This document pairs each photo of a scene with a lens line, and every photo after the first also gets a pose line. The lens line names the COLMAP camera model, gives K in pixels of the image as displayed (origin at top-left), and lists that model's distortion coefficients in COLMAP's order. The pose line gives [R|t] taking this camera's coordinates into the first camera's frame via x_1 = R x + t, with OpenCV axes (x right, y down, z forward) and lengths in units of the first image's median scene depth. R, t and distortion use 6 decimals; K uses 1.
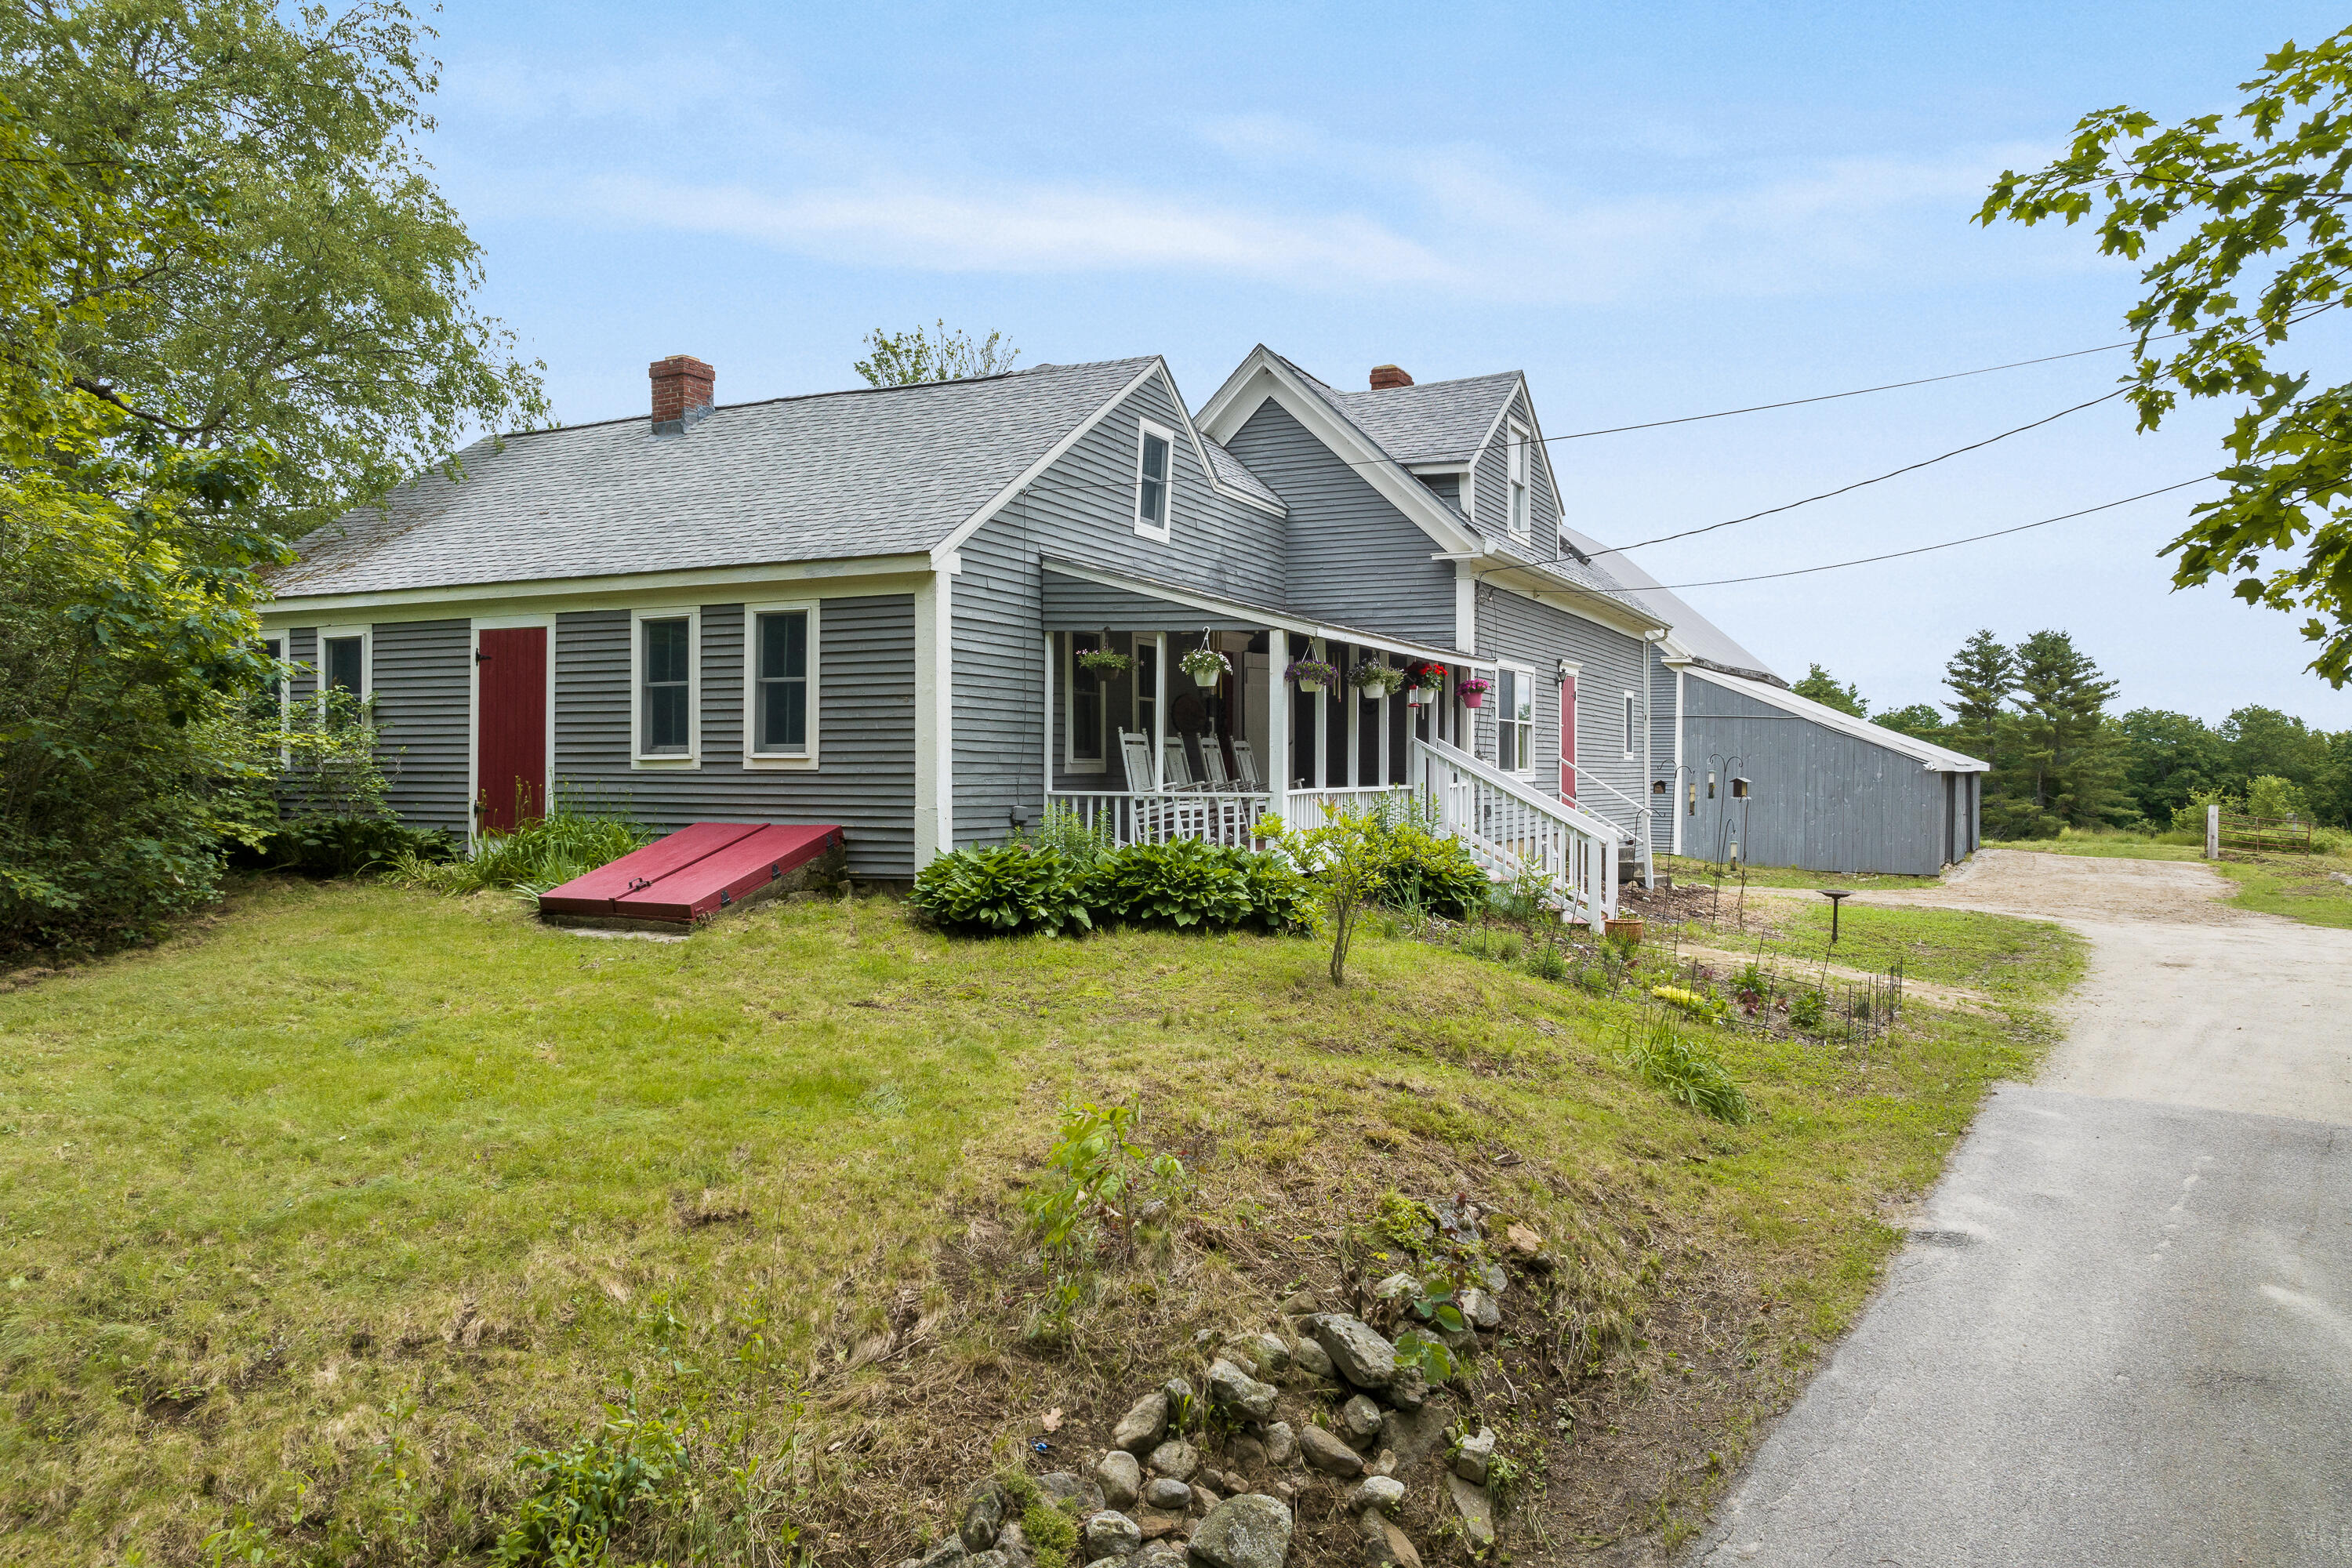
lens RADIAL K [[1625.4, 0, 1174.5], [0, 1625.4, 783.0], [0, 0, 1]] dist [0.018756, -0.003848]
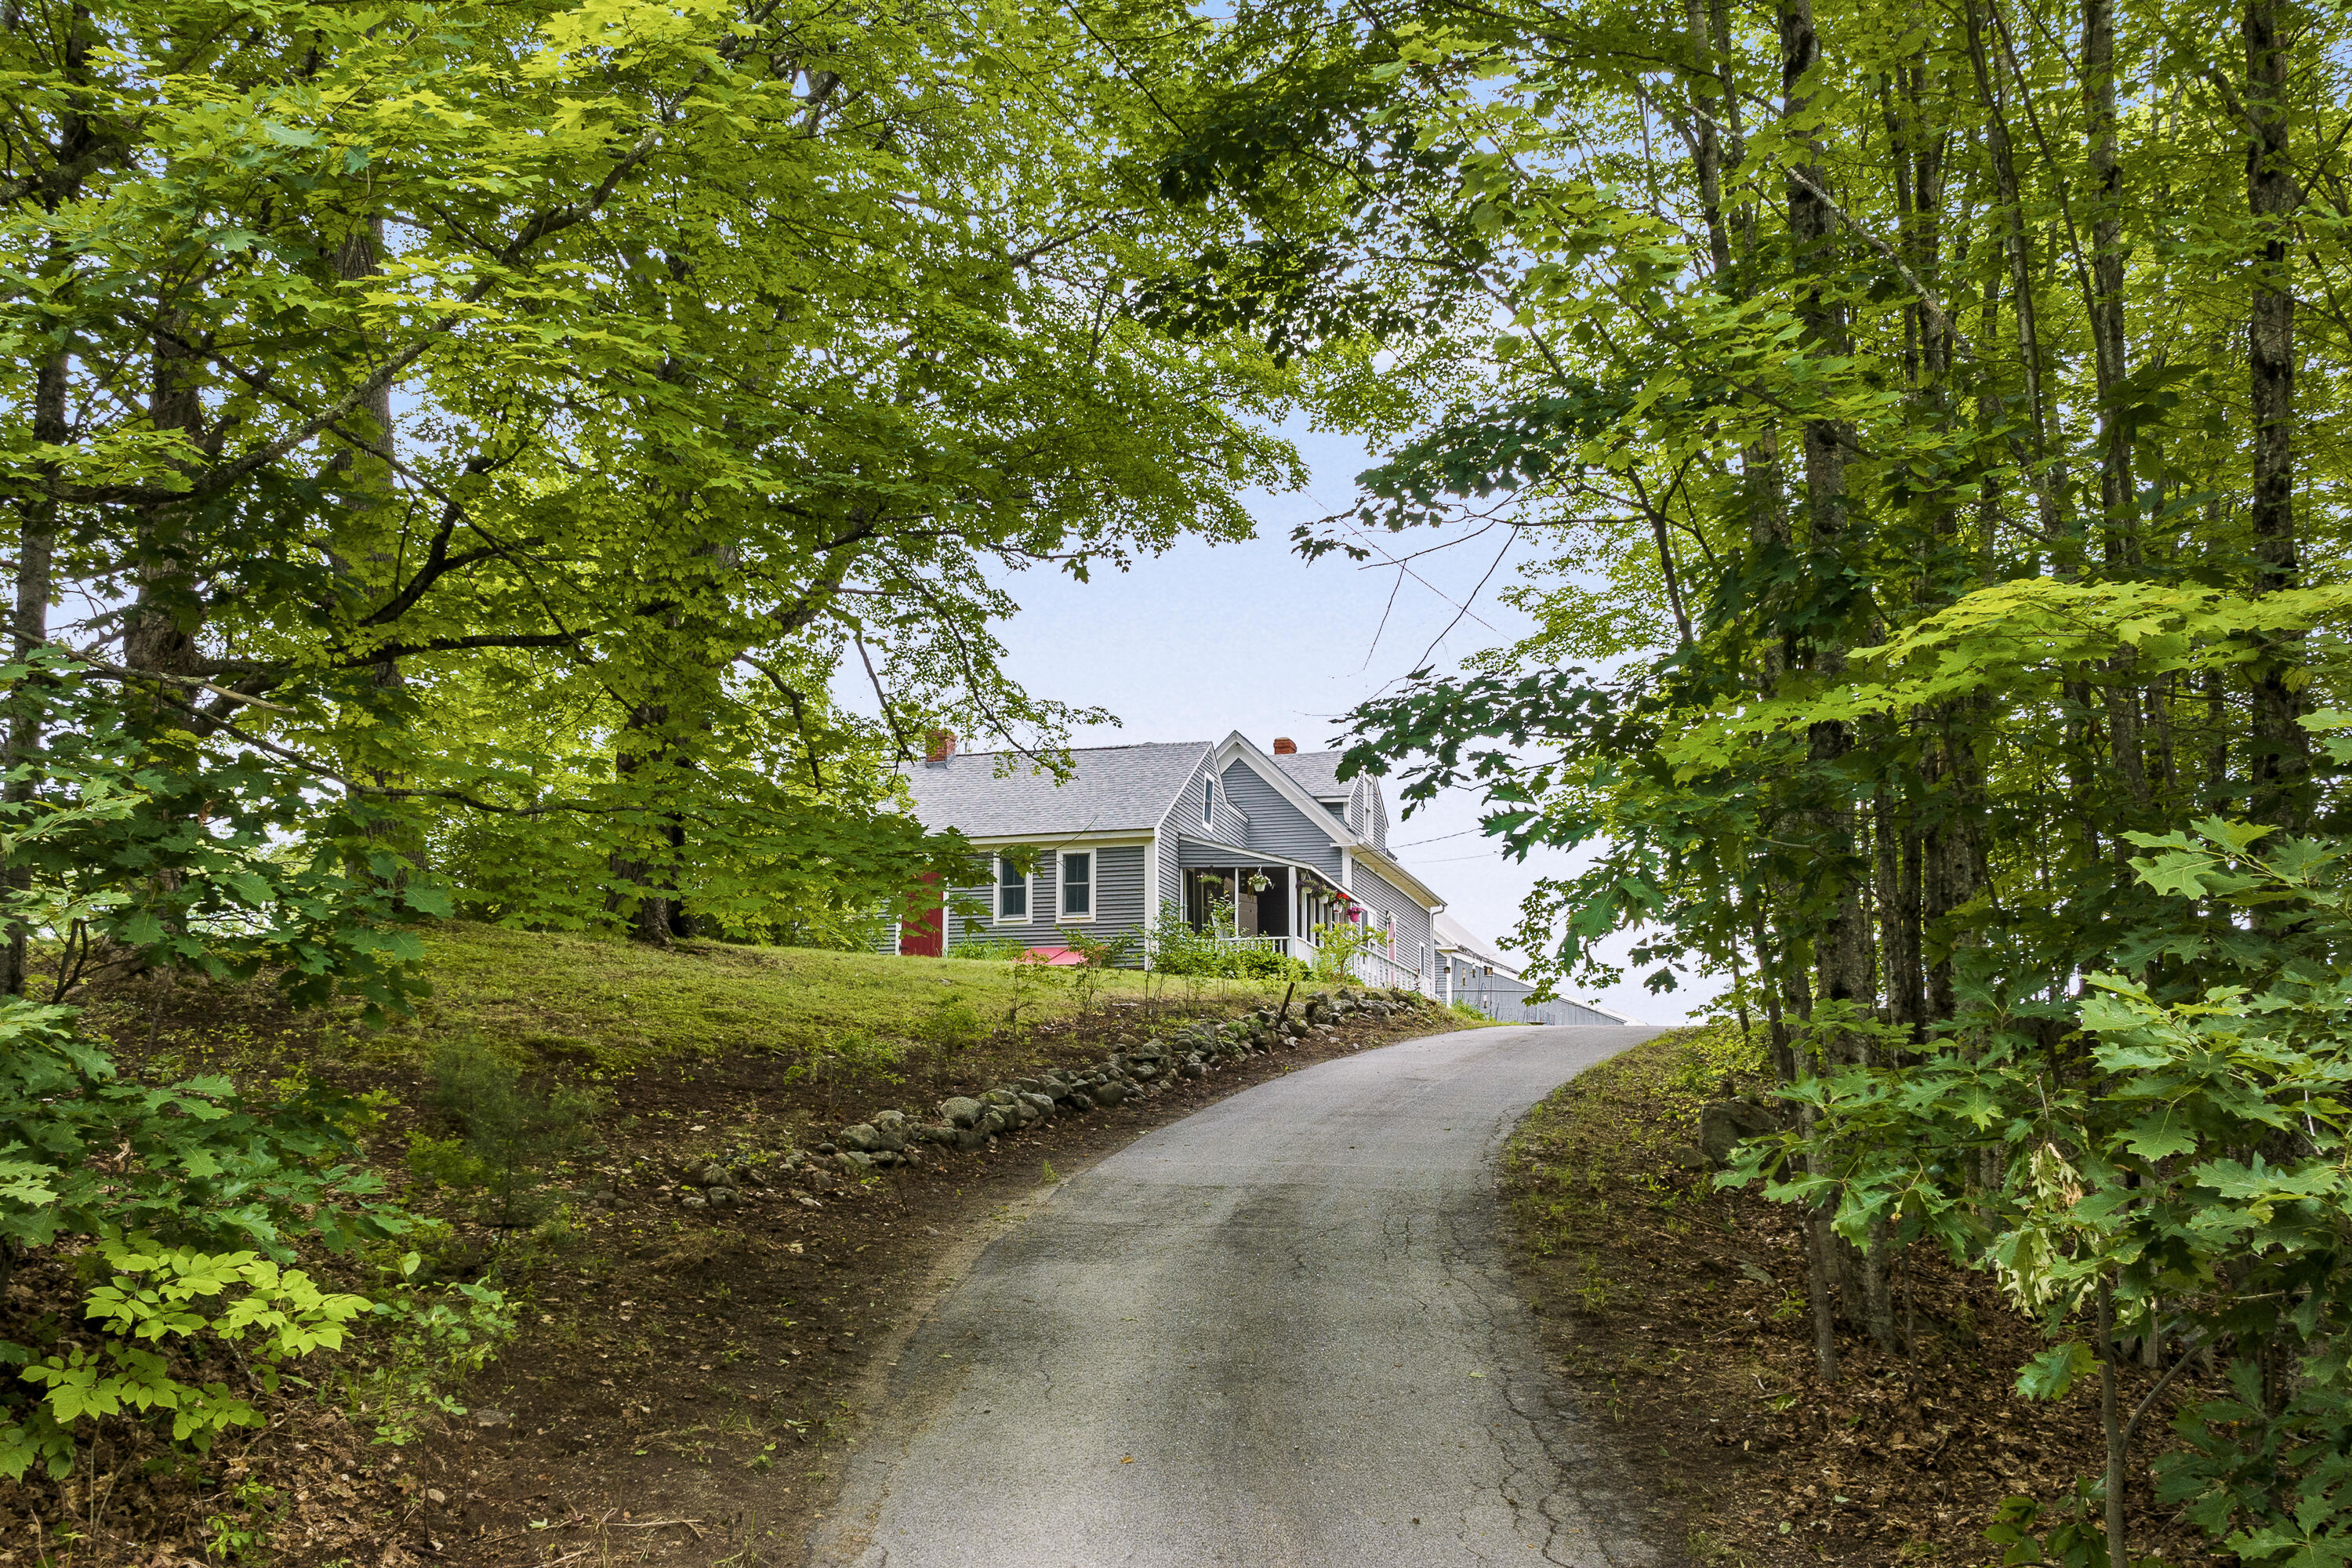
lens RADIAL K [[1625.4, 0, 1176.7], [0, 1625.4, 783.5], [0, 0, 1]] dist [0.018756, -0.003848]
pose [[0.990023, 0.033123, 0.136960, -0.384750], [-0.006069, 0.981100, -0.193407, 0.217227], [-0.140778, 0.190647, 0.971512, -1.138034]]
